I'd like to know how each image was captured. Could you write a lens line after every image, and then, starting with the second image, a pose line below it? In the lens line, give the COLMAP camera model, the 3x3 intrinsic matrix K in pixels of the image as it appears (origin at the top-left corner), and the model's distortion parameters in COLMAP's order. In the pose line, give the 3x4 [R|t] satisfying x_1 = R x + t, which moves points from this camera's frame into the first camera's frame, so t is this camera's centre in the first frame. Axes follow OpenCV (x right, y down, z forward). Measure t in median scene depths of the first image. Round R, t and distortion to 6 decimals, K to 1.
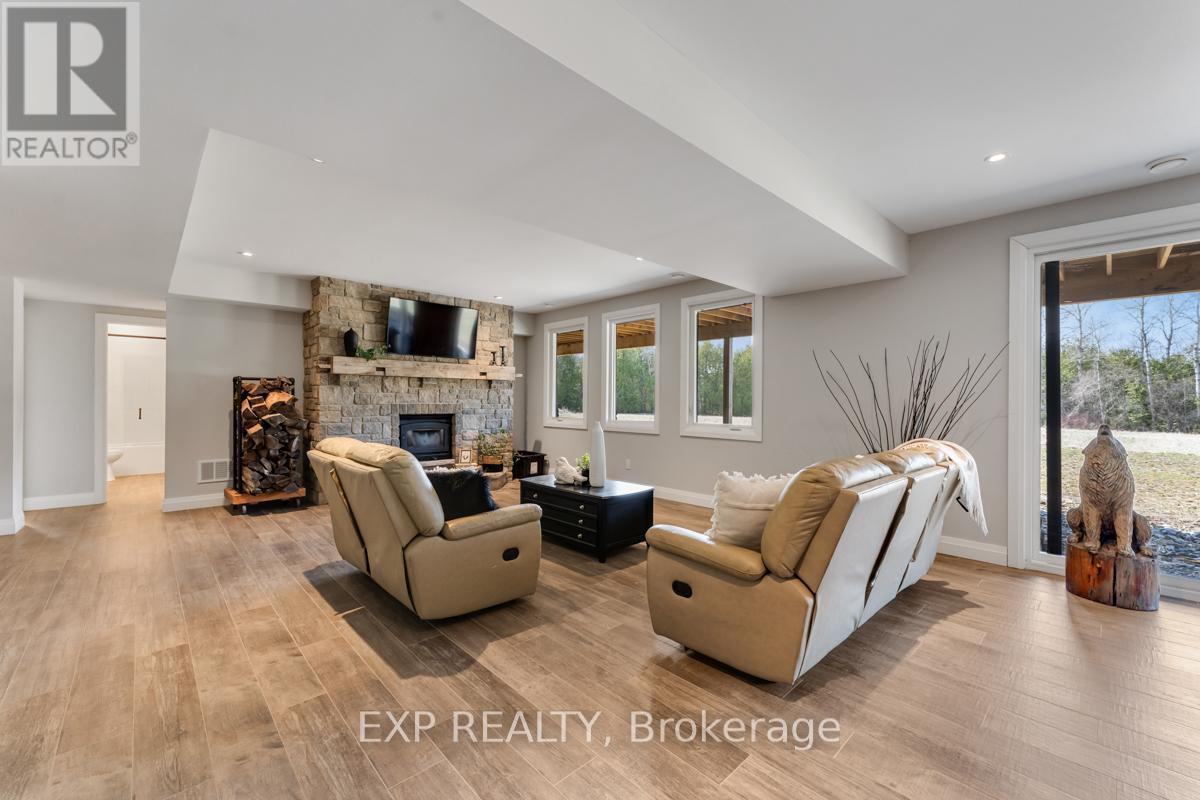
lens RADIAL K [[481.8, 0, 594.3], [0, 481.8, 397.6], [0, 0, 1]] dist [-0.001289, 0.000057]
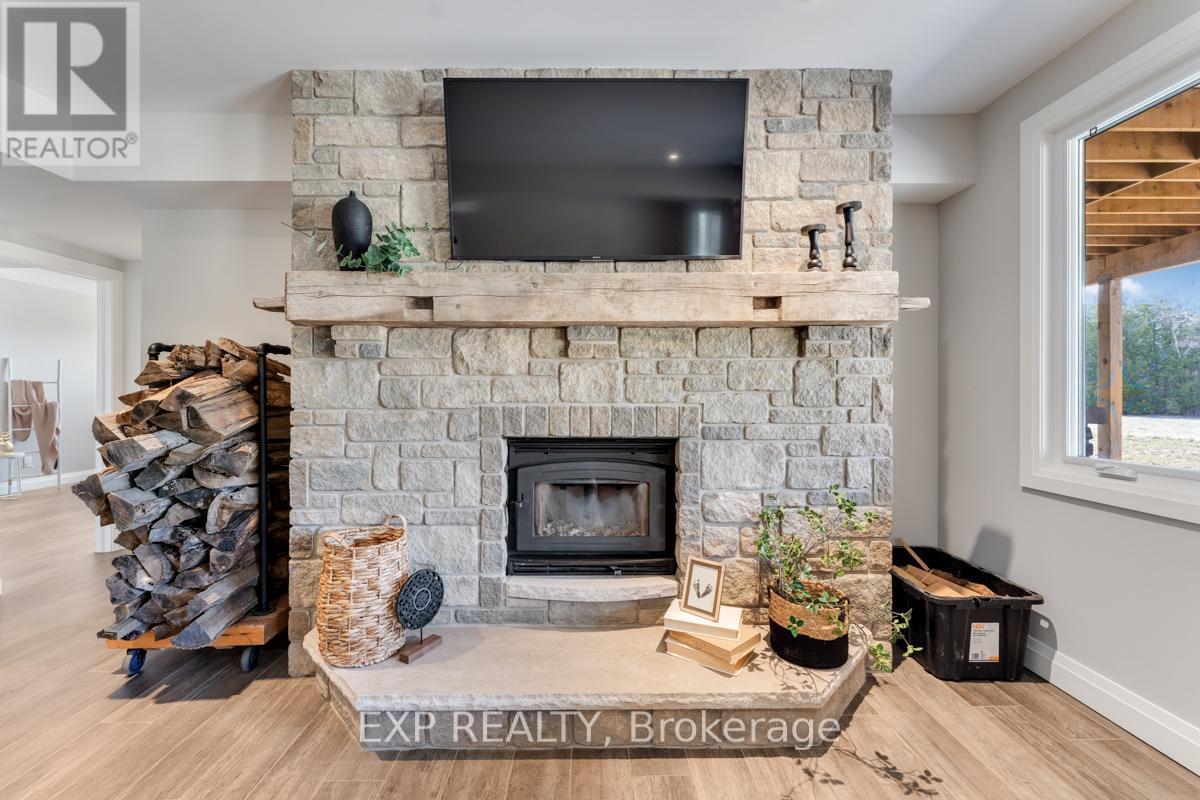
lens RADIAL K [[481.8, 0, 594.3], [0, 481.8, 397.6], [0, 0, 1]] dist [-0.001289, 0.000057]
pose [[0.737678, -0.006016, -0.675126, -0.114666], [0.009362, 0.999955, 0.001319, 0.006029], [0.675087, -0.007293, 0.737702, 0.723260]]
